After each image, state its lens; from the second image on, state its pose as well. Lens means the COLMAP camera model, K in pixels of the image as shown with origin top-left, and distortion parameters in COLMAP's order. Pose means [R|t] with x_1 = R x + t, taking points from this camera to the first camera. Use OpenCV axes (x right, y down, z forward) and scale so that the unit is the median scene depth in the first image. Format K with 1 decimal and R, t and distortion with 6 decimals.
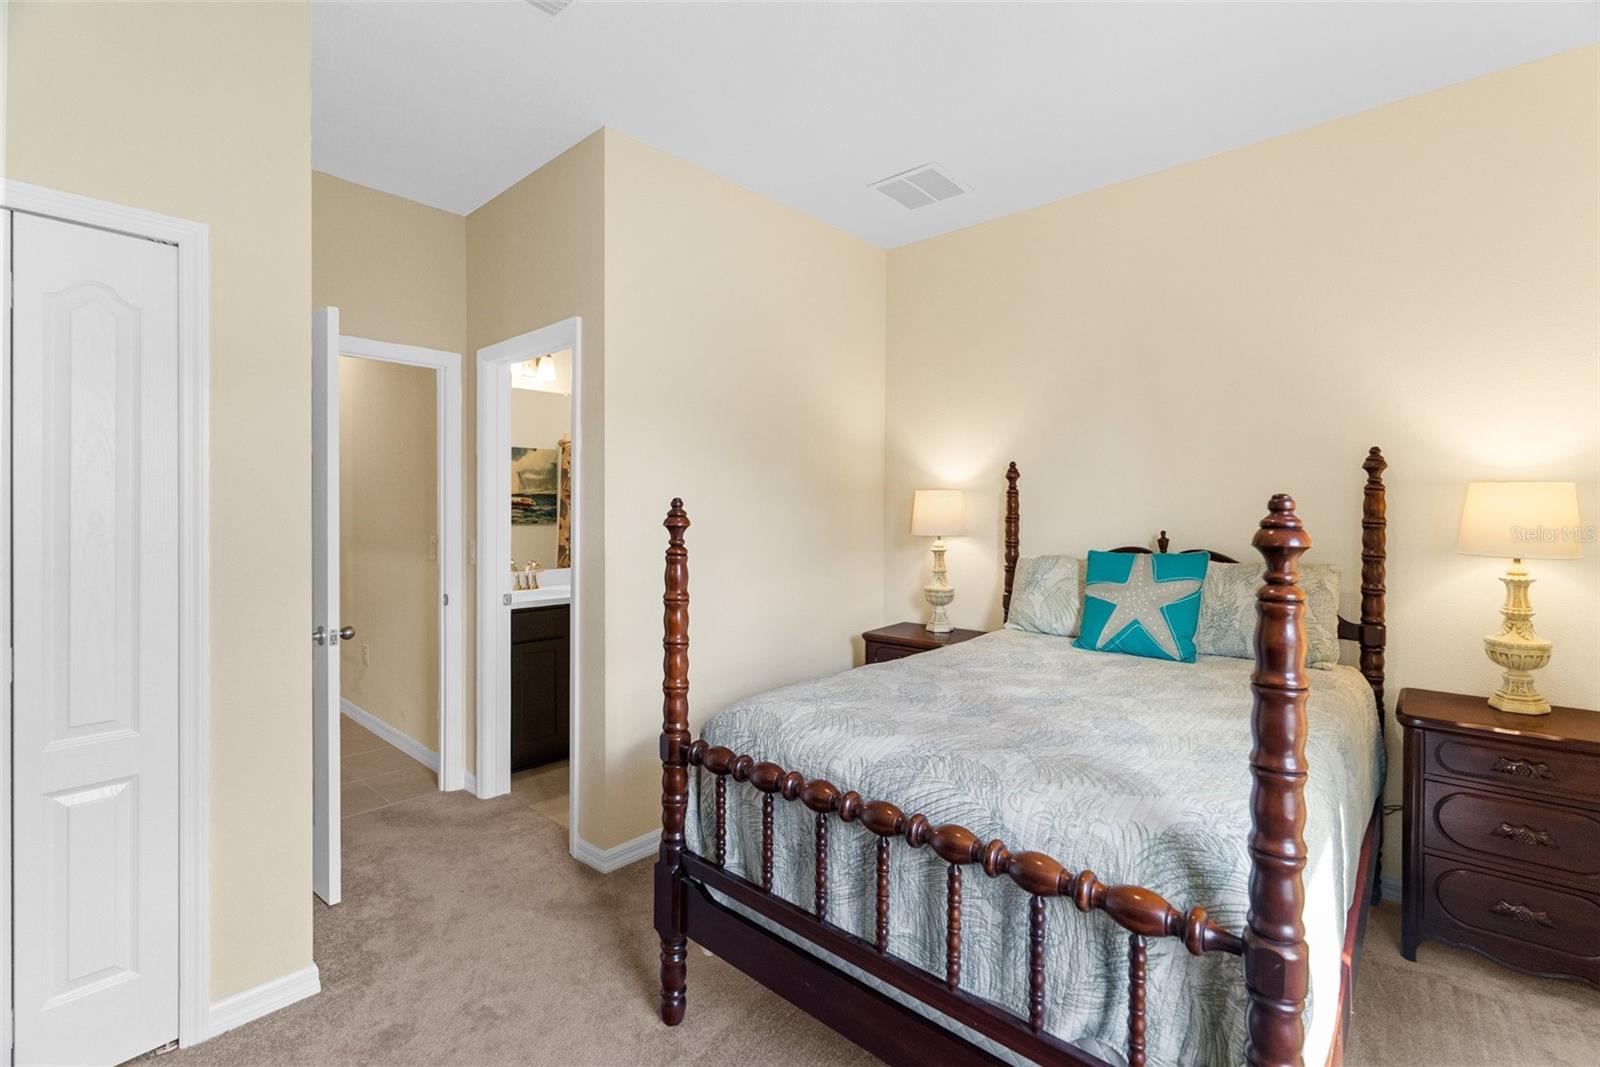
lens RADIAL K [[731.5, 0, 802.0], [0, 731.5, 524.3], [0, 0, 1]] dist [-0.001288, -0.000093]
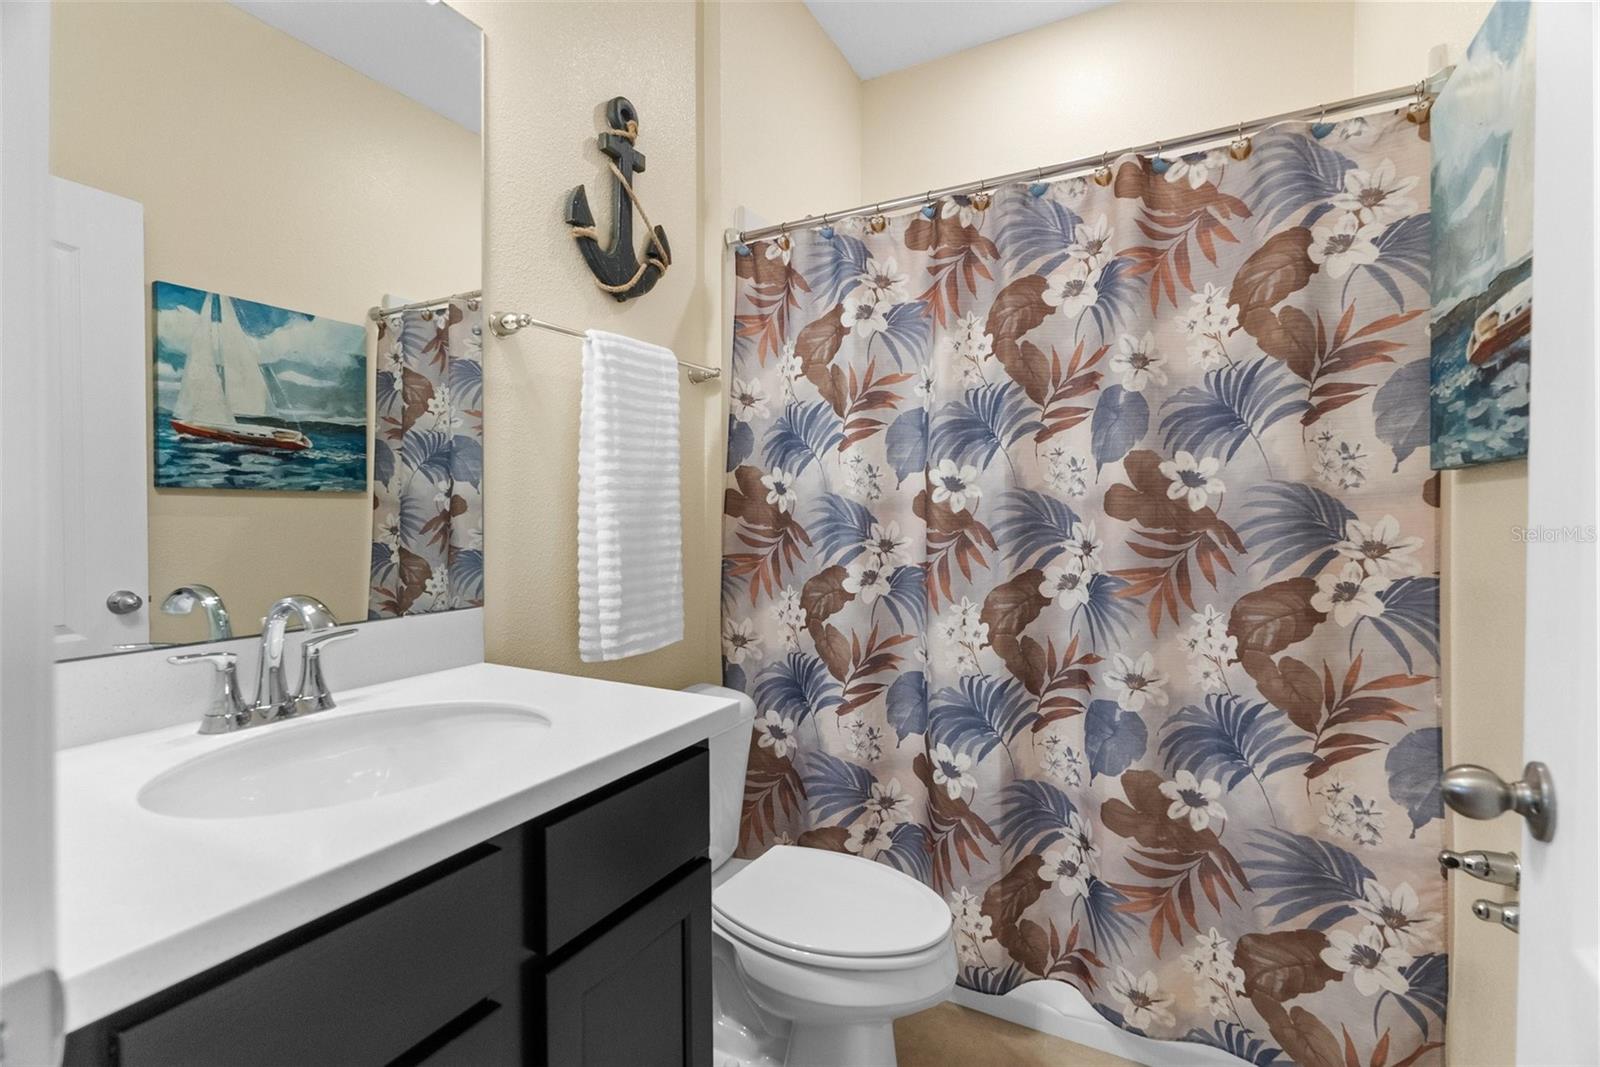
lens RADIAL K [[731.5, 0, 797.1], [0, 731.5, 528.0], [0, 0, 1]] dist [-0.001288, -0.000093]
pose [[0.971897, -0.005394, 0.235345, -0.187996], [0.004480, 0.999980, 0.004421, 0.018850], [-0.235364, -0.003243, 0.971902, 0.513137]]
